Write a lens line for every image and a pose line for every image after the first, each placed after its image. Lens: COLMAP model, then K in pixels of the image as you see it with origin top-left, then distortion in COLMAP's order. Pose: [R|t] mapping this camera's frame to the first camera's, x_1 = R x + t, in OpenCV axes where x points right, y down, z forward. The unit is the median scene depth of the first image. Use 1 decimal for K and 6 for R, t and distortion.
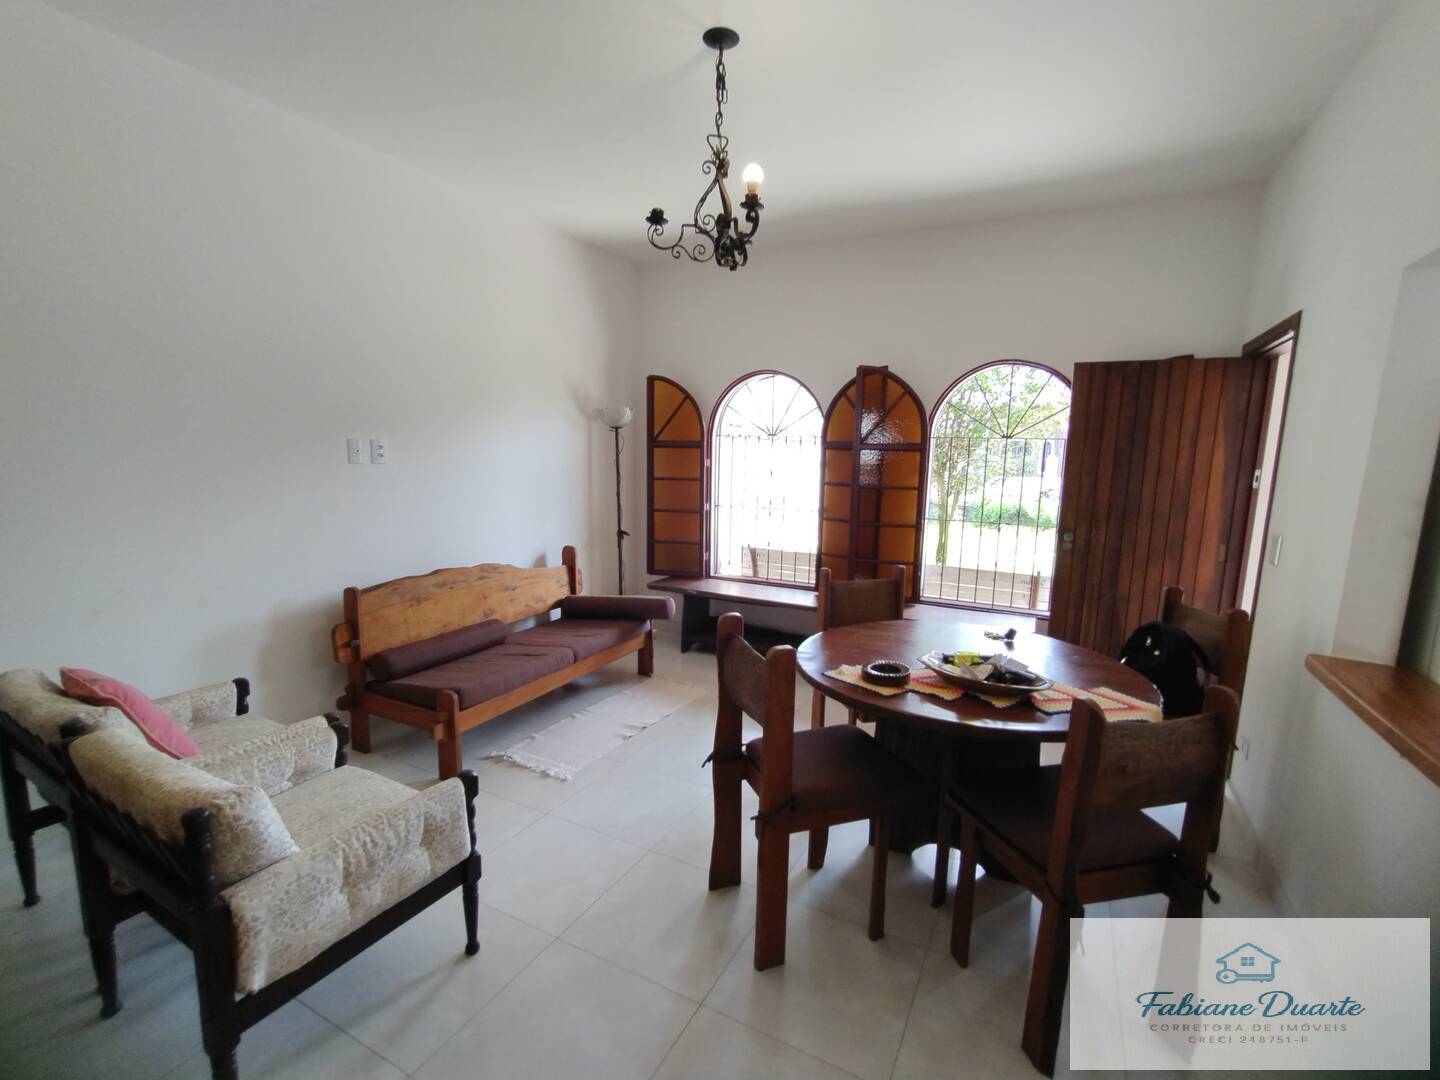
lens RADIAL K [[664.7, 0, 728.4], [0, 664.7, 550.8], [0, 0, 1]] dist [-0.002528, 0.003925]
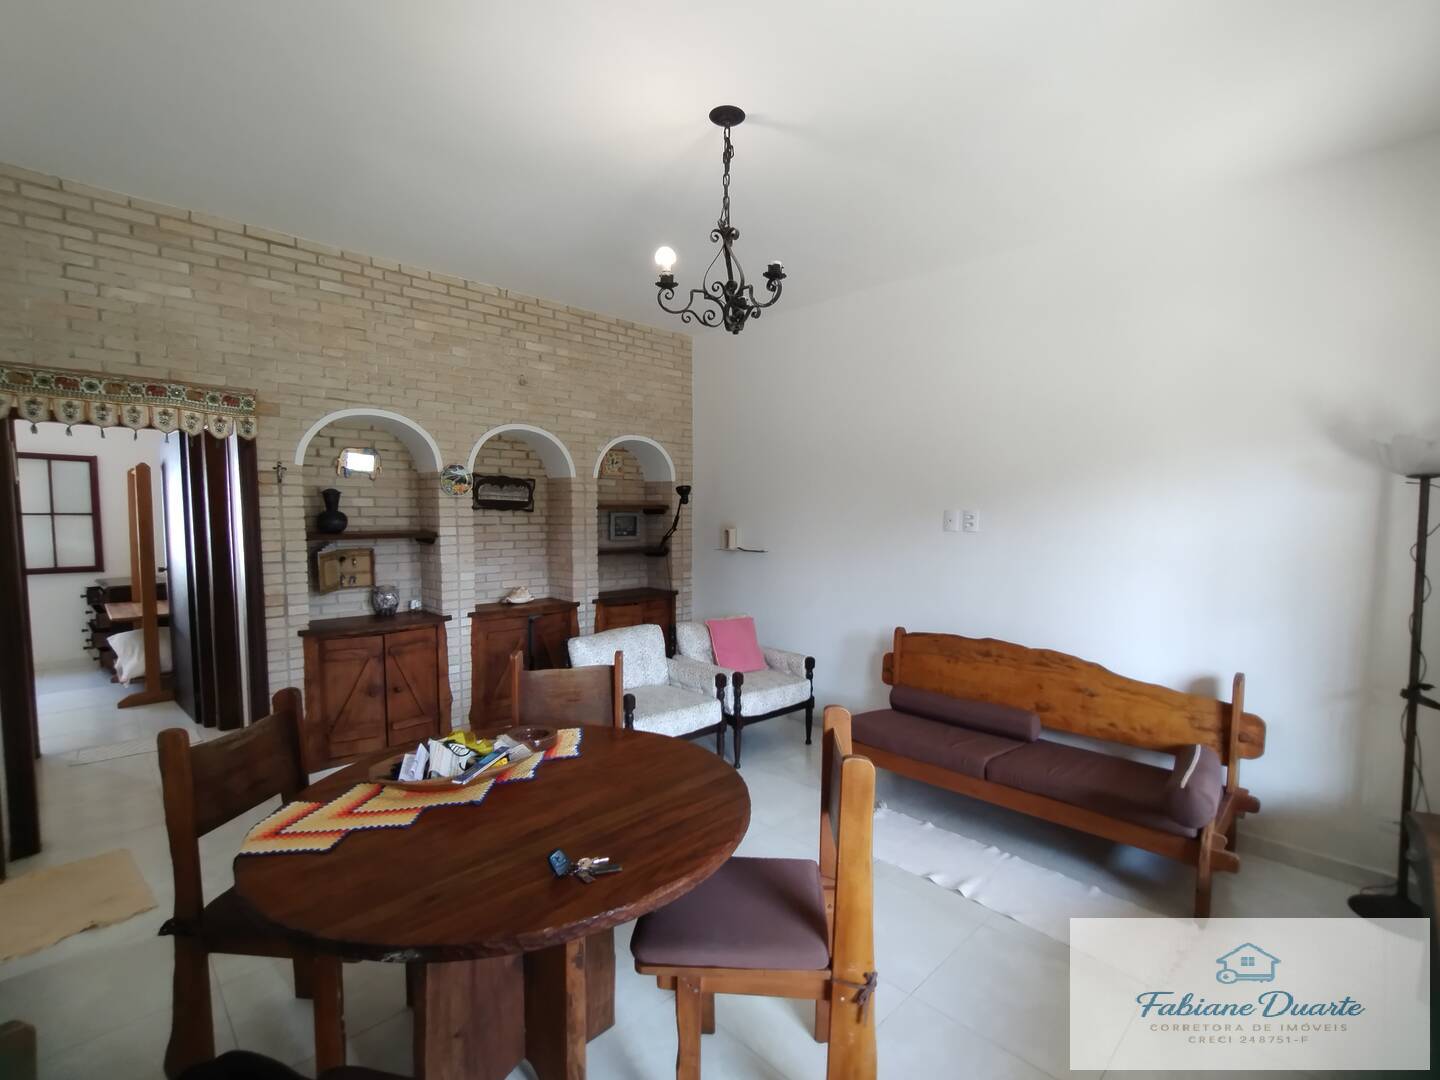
lens RADIAL K [[664.7, 0, 732.6], [0, 664.7, 558.3], [0, 0, 1]] dist [-0.002528, 0.003925]
pose [[-0.336798, 0.043217, -0.940585, 0.726348], [-0.156596, 0.982463, 0.101214, -0.150692], [0.928464, 0.181381, -0.324123, 1.085119]]
